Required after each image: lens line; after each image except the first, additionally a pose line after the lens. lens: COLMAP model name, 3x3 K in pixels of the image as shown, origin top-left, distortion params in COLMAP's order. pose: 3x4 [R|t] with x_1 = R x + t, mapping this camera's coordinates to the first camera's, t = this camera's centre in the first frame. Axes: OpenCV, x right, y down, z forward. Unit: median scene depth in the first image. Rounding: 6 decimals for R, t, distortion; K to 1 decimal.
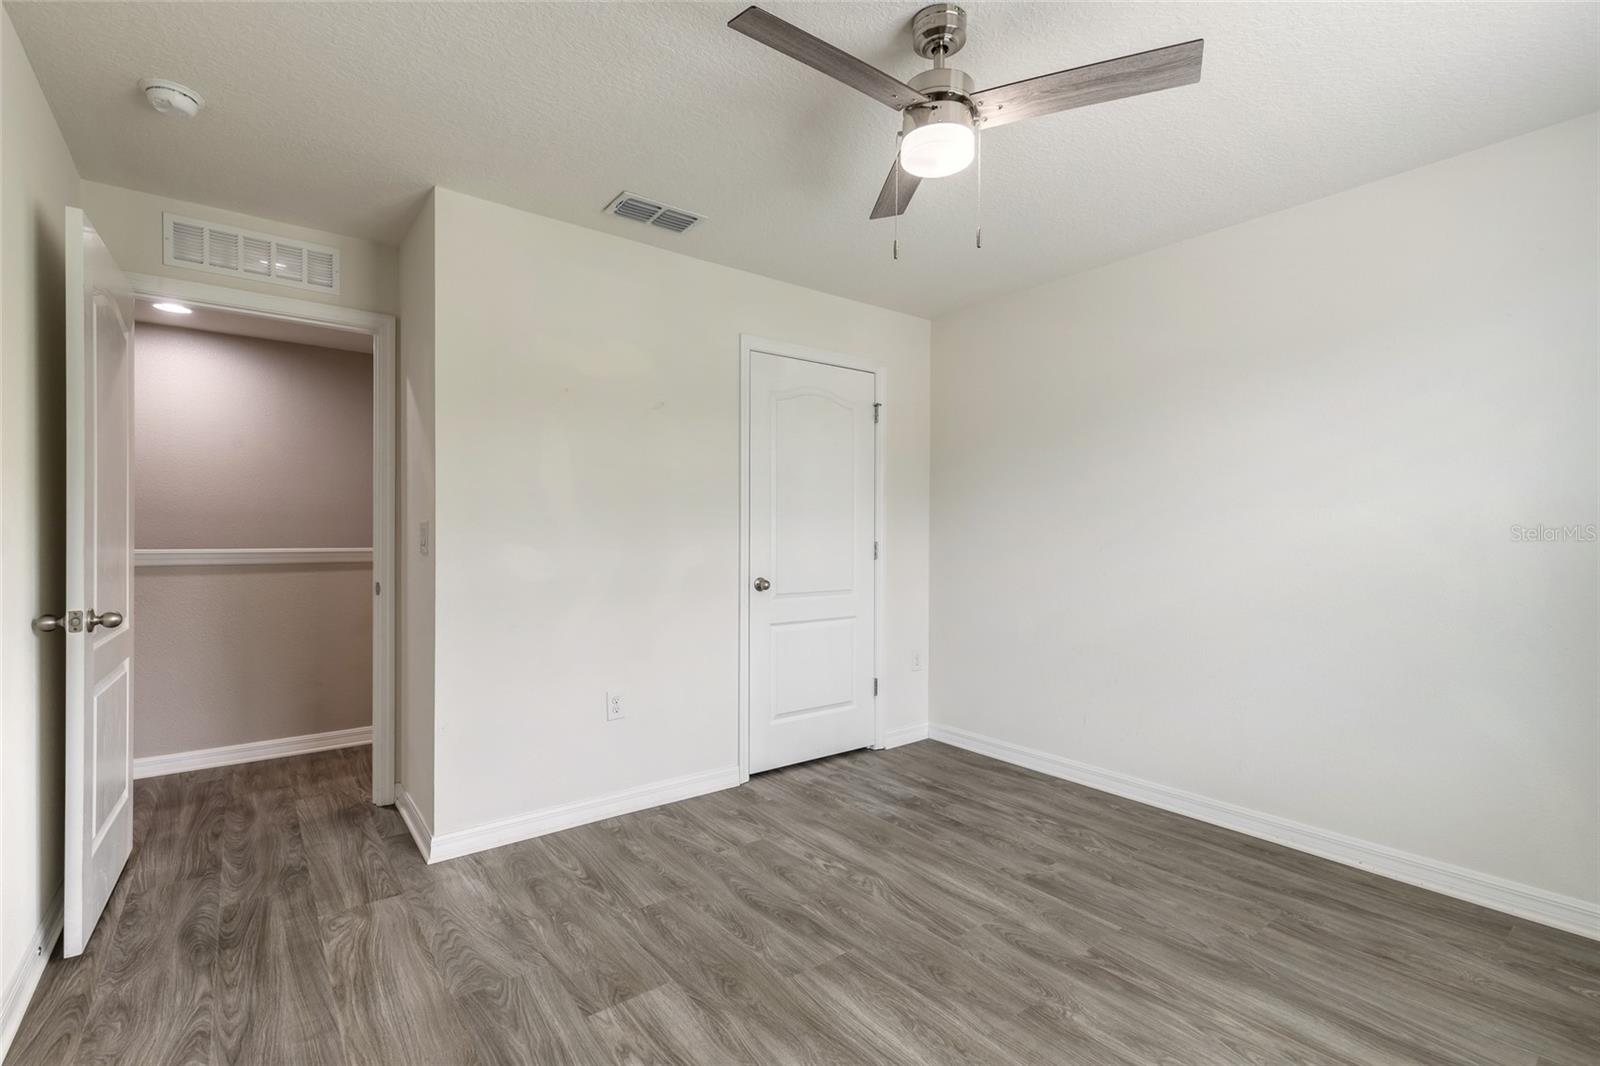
lens RADIAL K [[726.8, 0, 796.1], [0, 726.8, 536.0], [0, 0, 1]] dist [0.006904, -0.000969]
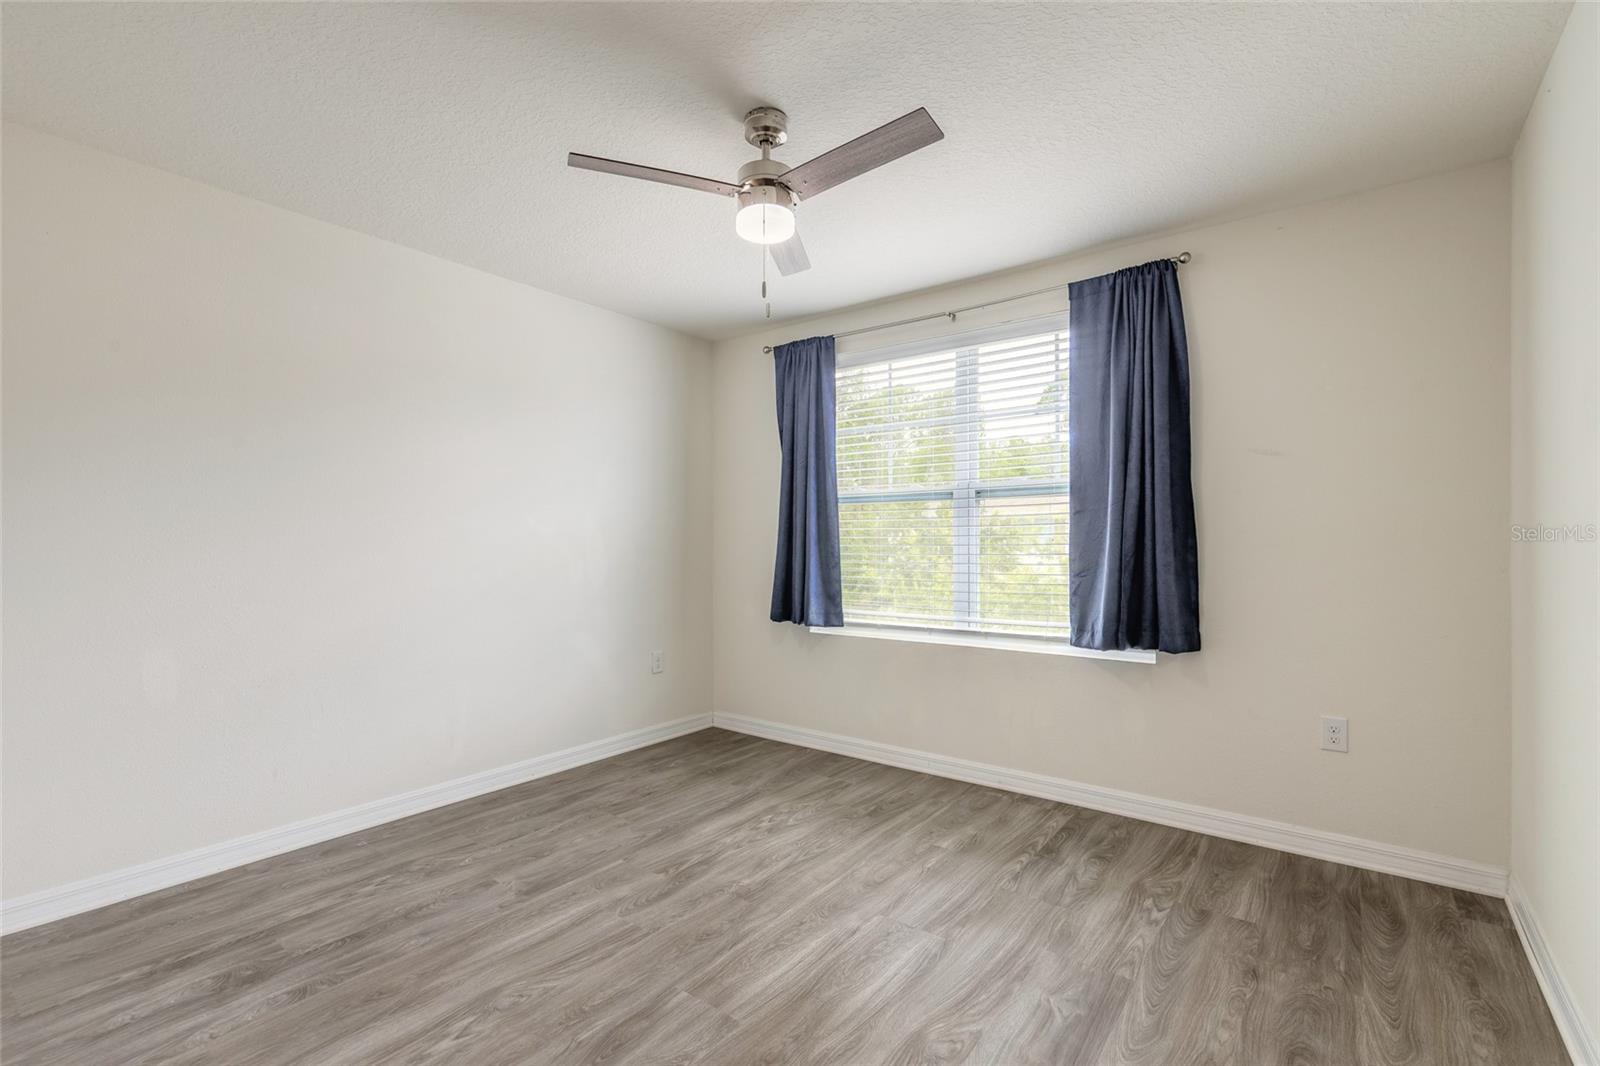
lens RADIAL K [[726.8, 0, 794.9], [0, 726.8, 534.3], [0, 0, 1]] dist [0.006904, -0.000969]
pose [[-0.269027, 0.004824, 0.963121, -0.736238], [0.001403, 0.999988, -0.004617, -0.002194], [-0.963132, 0.000109, -0.269030, 0.950446]]
